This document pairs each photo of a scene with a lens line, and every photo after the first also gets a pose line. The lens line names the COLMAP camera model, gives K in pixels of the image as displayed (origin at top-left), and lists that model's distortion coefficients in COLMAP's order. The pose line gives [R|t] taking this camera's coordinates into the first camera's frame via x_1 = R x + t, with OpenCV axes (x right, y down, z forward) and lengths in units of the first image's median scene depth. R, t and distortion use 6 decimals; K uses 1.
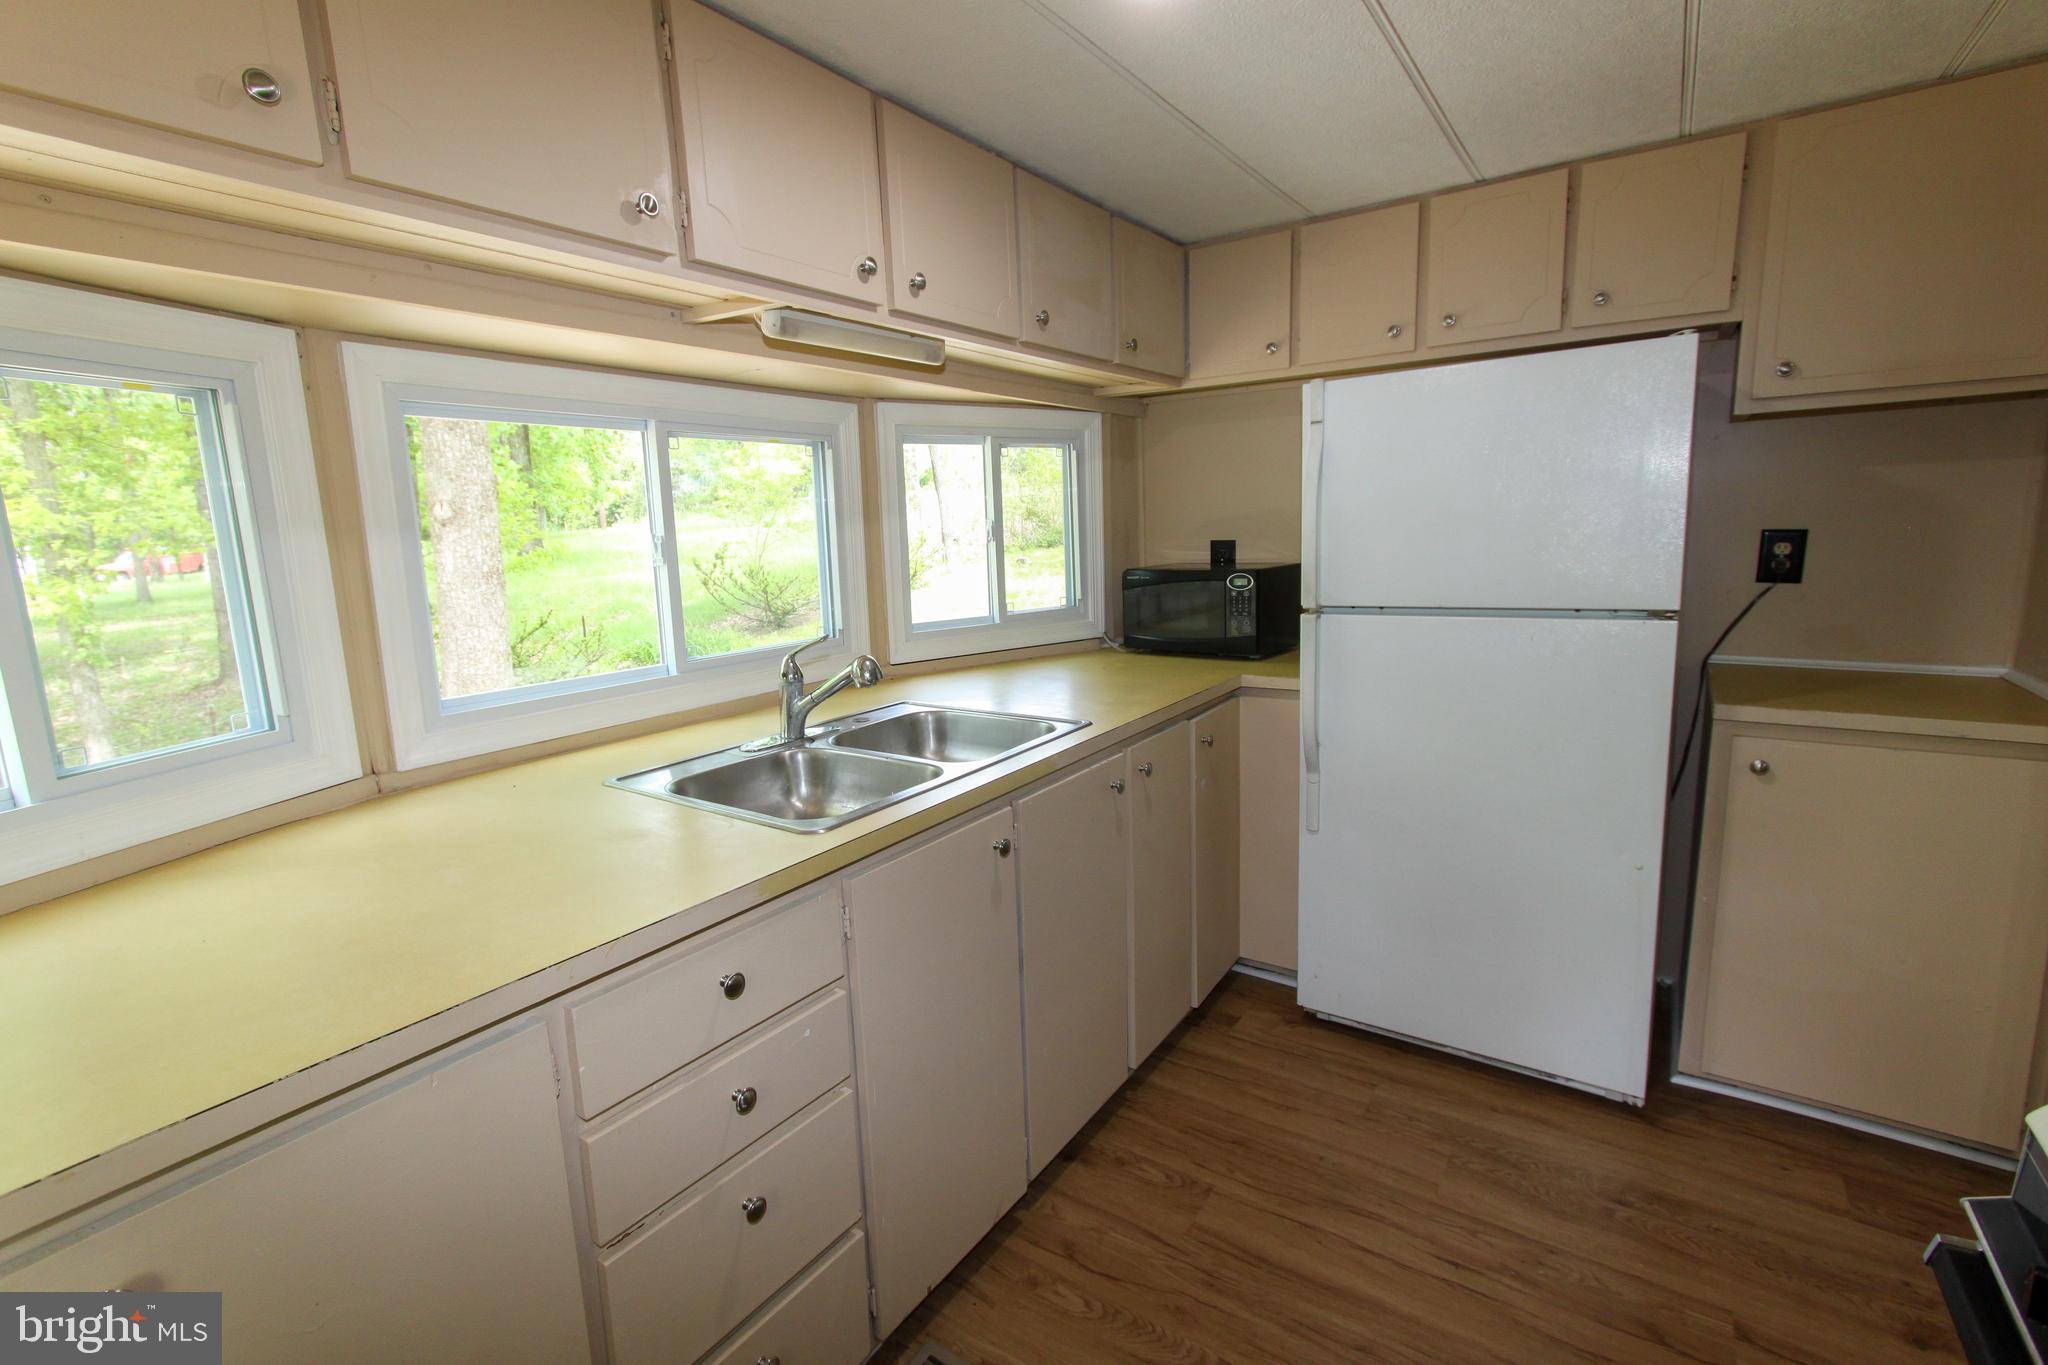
lens RADIAL K [[918.6, 0, 1008.1], [0, 918.6, 681.3], [0, 0, 1]] dist [-0.004509, 0.001495]
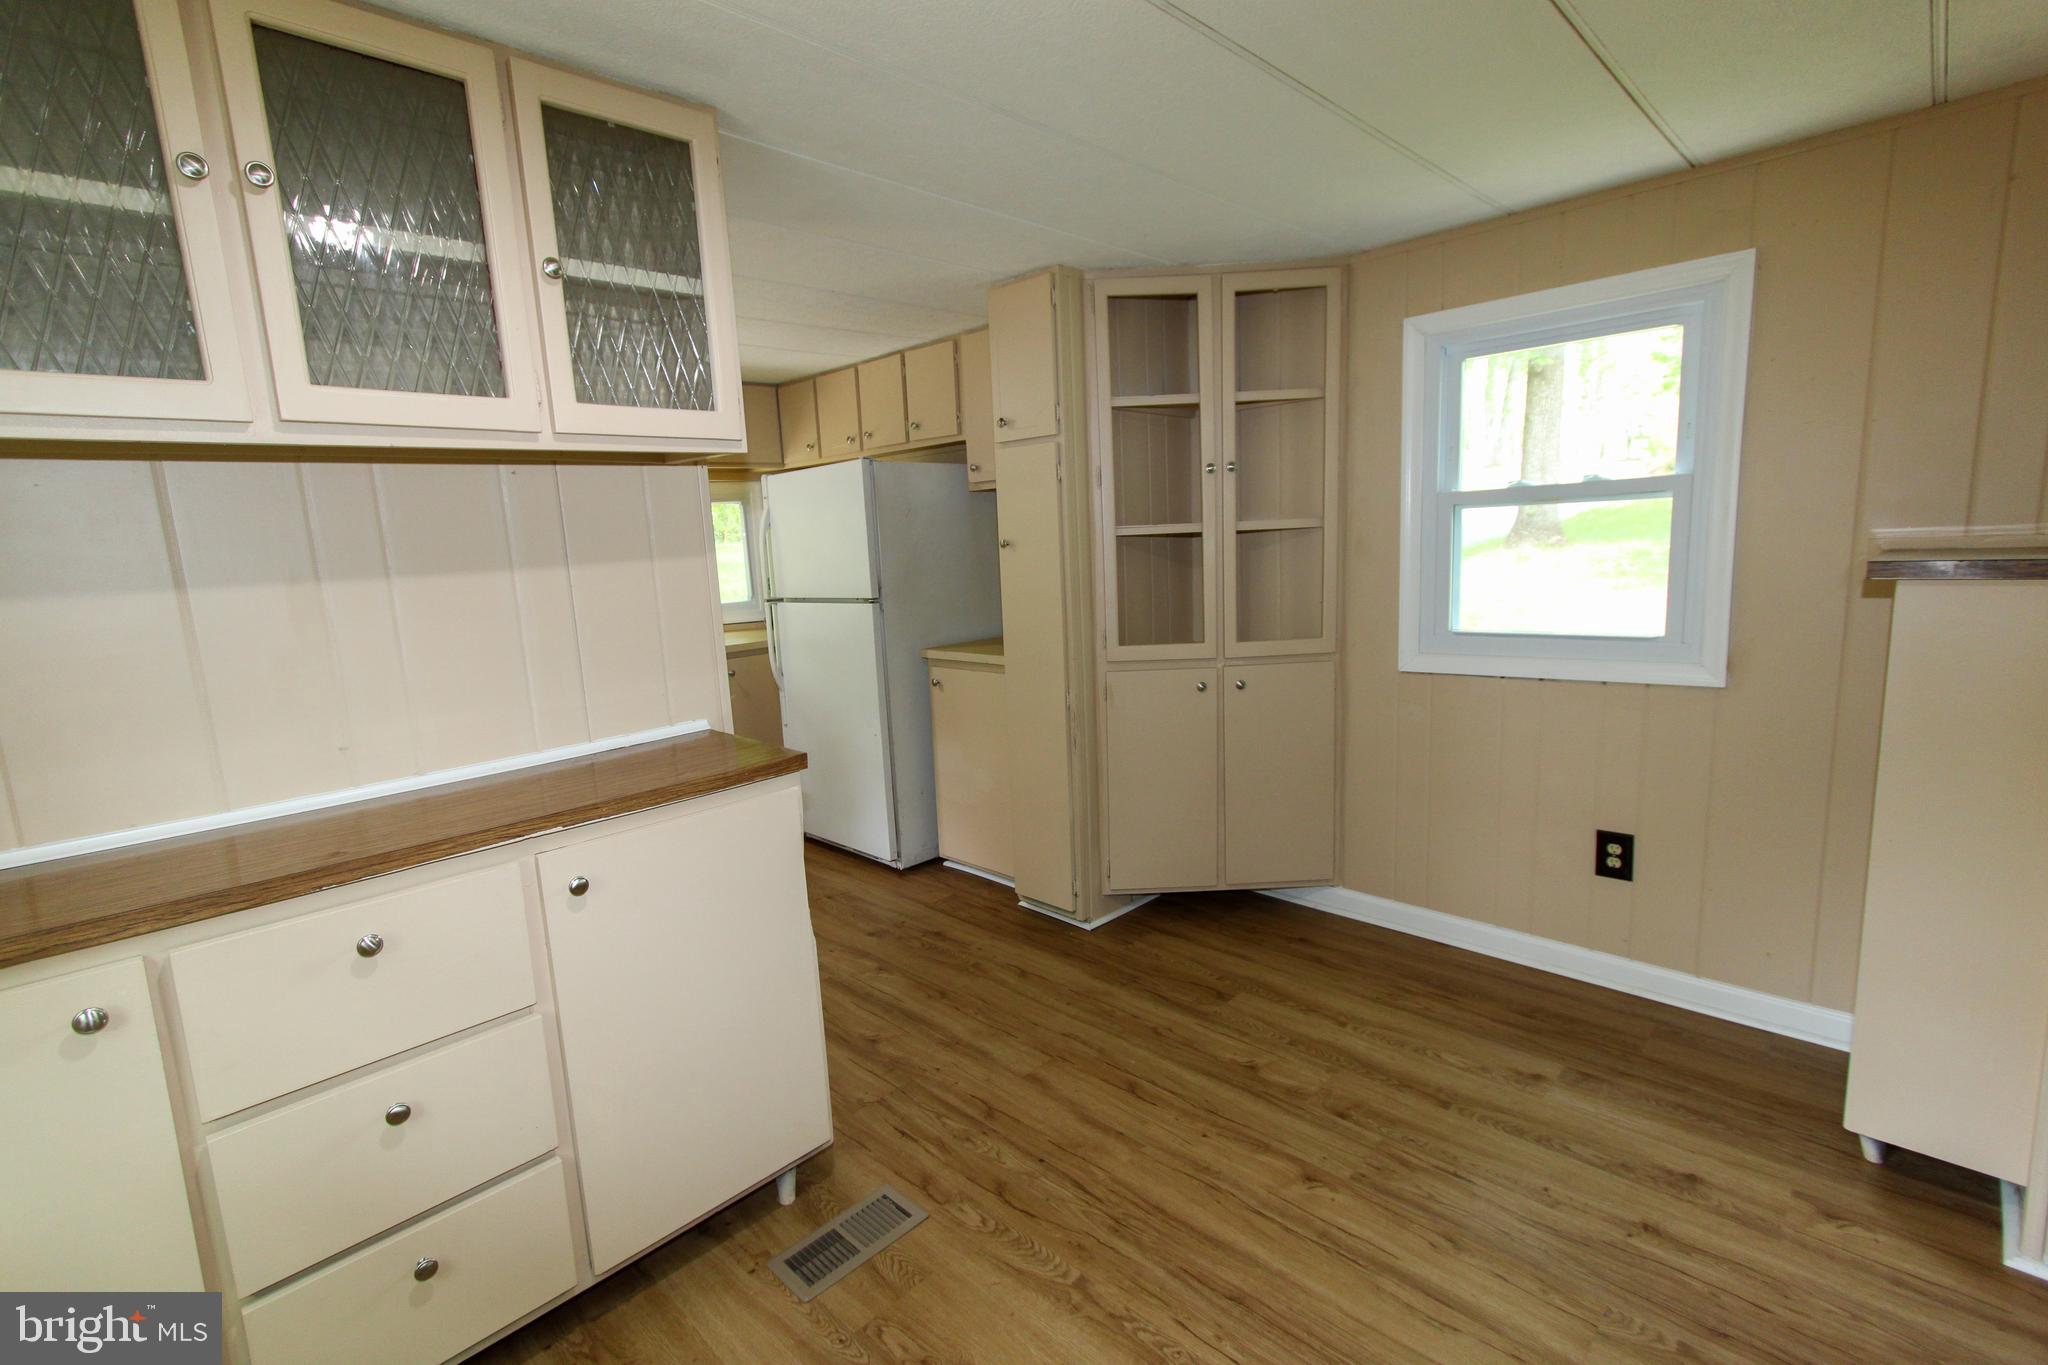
lens RADIAL K [[928.4, 0, 1004.1], [0, 928.4, 685.3], [0, 0, 1]] dist [0.000051, 0.001030]
pose [[0.986812, 0.014006, -0.161263, 1.212933], [-0.014497, 0.999893, -0.001869, 0.096371], [0.161220, 0.004182, 0.986910, -0.823079]]
